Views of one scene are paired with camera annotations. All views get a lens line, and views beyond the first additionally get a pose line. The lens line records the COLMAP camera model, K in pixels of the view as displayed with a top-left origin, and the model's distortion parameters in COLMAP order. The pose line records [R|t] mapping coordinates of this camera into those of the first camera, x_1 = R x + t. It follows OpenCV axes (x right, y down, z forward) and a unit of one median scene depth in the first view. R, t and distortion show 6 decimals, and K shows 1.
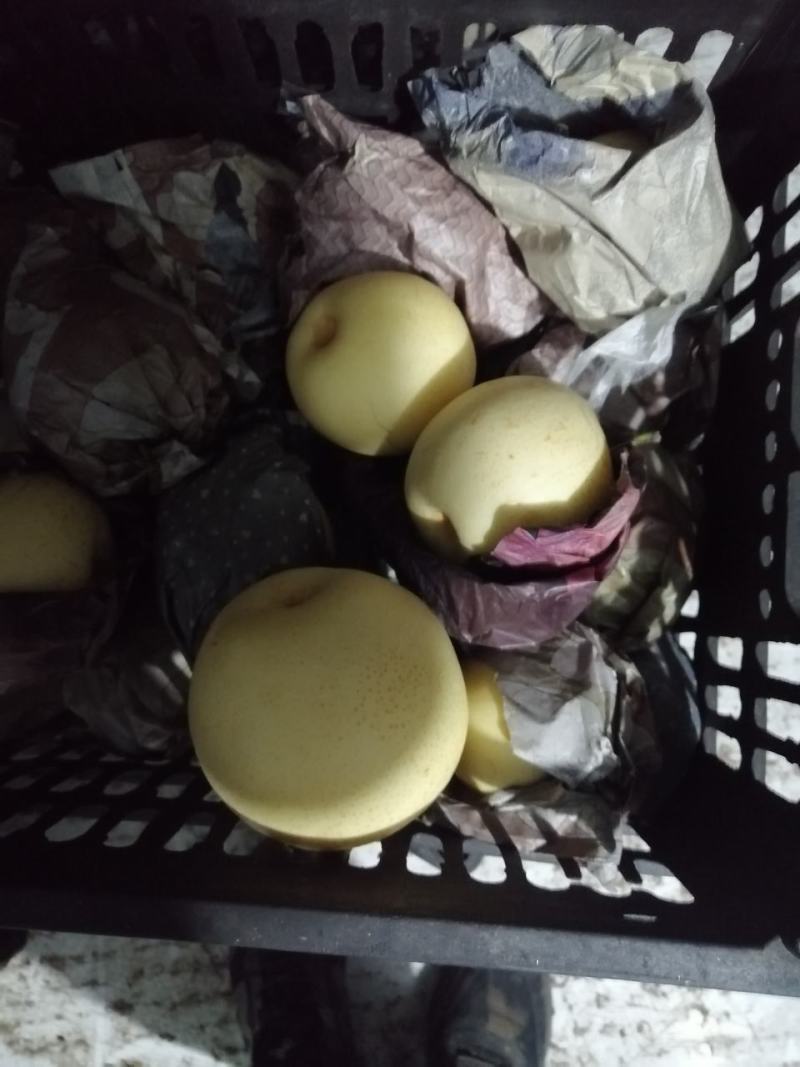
lens RADIAL K [[857.3, 0, 400.0], [0, 857.3, 533.5], [0, 0, 1]] dist [-0.048403, 0.064799]
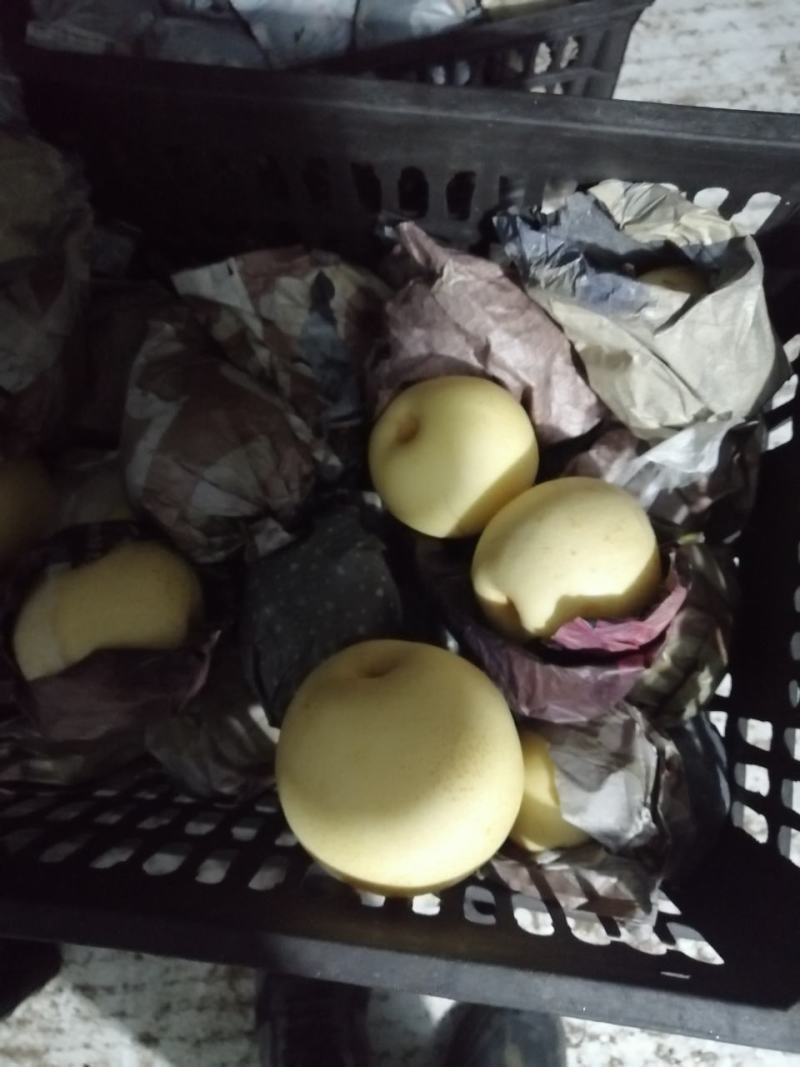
lens RADIAL K [[857.3, 0, 400.0], [0, 857.3, 533.5], [0, 0, 1]] dist [-0.048403, 0.064799]
pose [[0.998460, 0.050509, -0.022948, -0.066484], [-0.051628, 0.997359, -0.051085, -0.040850], [0.020307, 0.052191, 0.998431, -0.121797]]
